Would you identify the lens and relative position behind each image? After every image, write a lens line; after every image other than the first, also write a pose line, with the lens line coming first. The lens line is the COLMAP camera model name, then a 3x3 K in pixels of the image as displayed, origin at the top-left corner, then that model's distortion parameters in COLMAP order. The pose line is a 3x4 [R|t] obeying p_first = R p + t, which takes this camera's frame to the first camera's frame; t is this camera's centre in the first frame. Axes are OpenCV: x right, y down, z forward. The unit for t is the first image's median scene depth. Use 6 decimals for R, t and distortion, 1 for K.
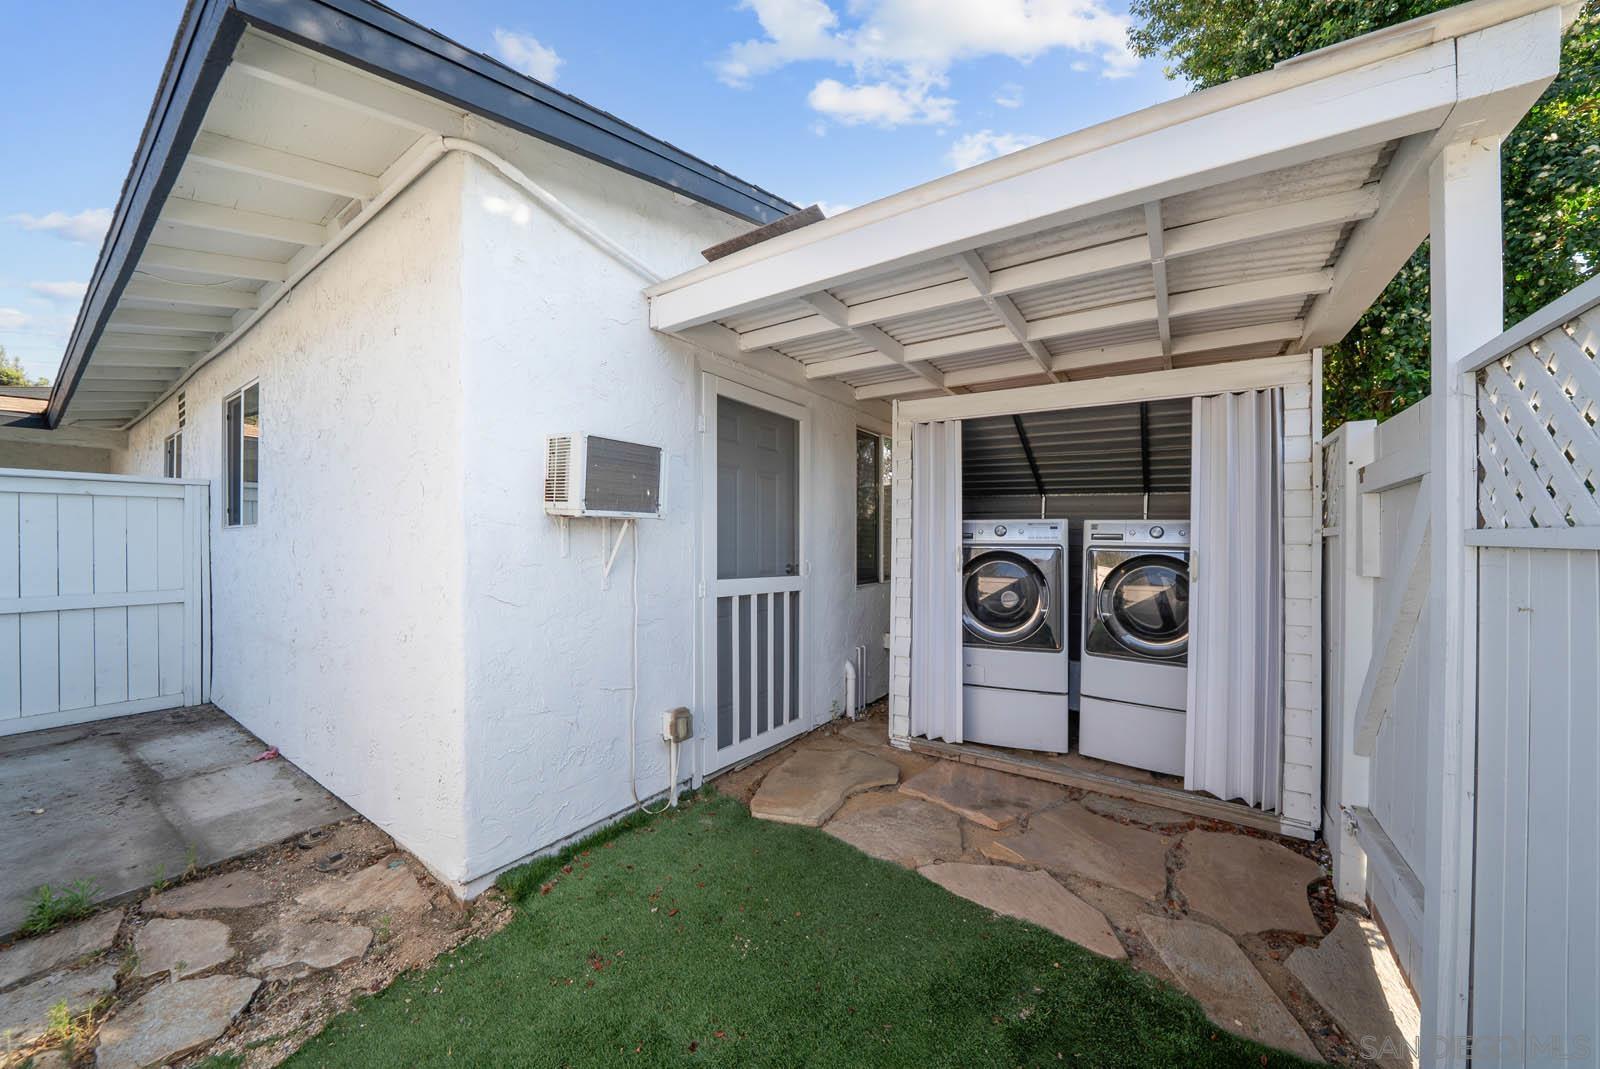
lens RADIAL K [[558.6, 0, 814.2], [0, 558.6, 533.7], [0, 0, 1]] dist [-0.013491, 0.000338]
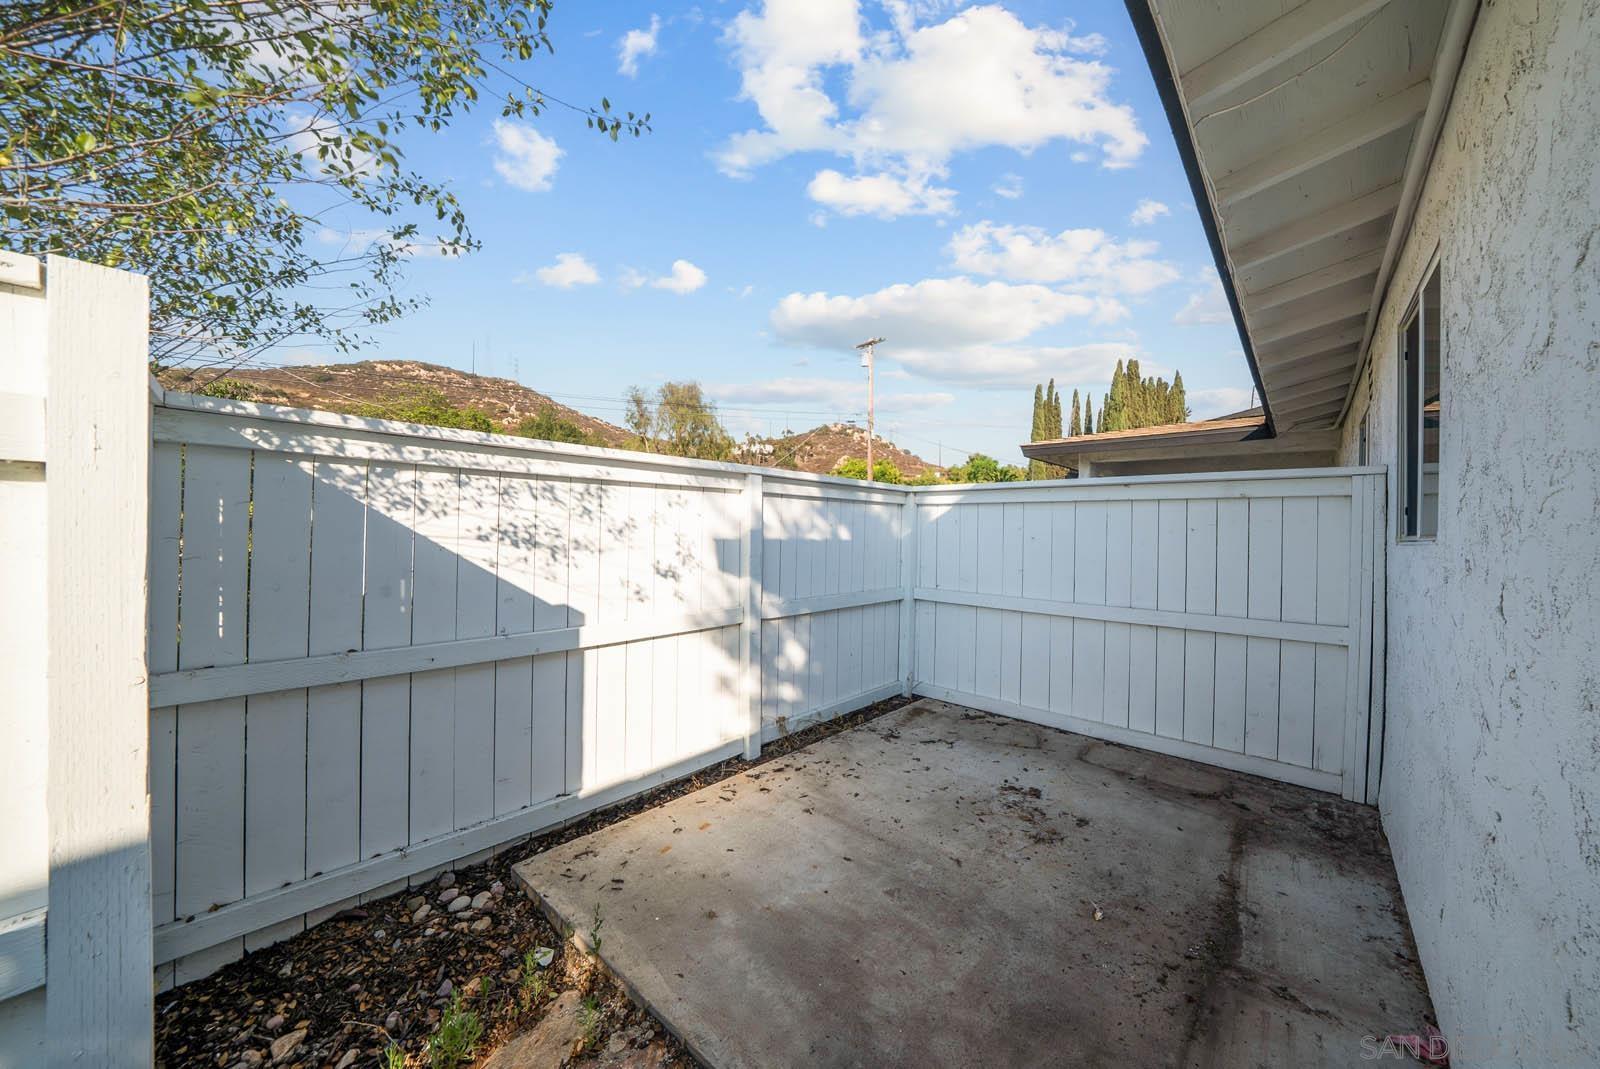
lens RADIAL K [[558.6, 0, 812.0], [0, 558.6, 525.1], [0, 0, 1]] dist [-0.013491, 0.000338]
pose [[-0.144180, -0.006314, -0.989531, -0.425313], [0.001729, 0.999977, -0.006633, -0.026800], [0.989550, -0.002667, -0.144166, 0.513900]]
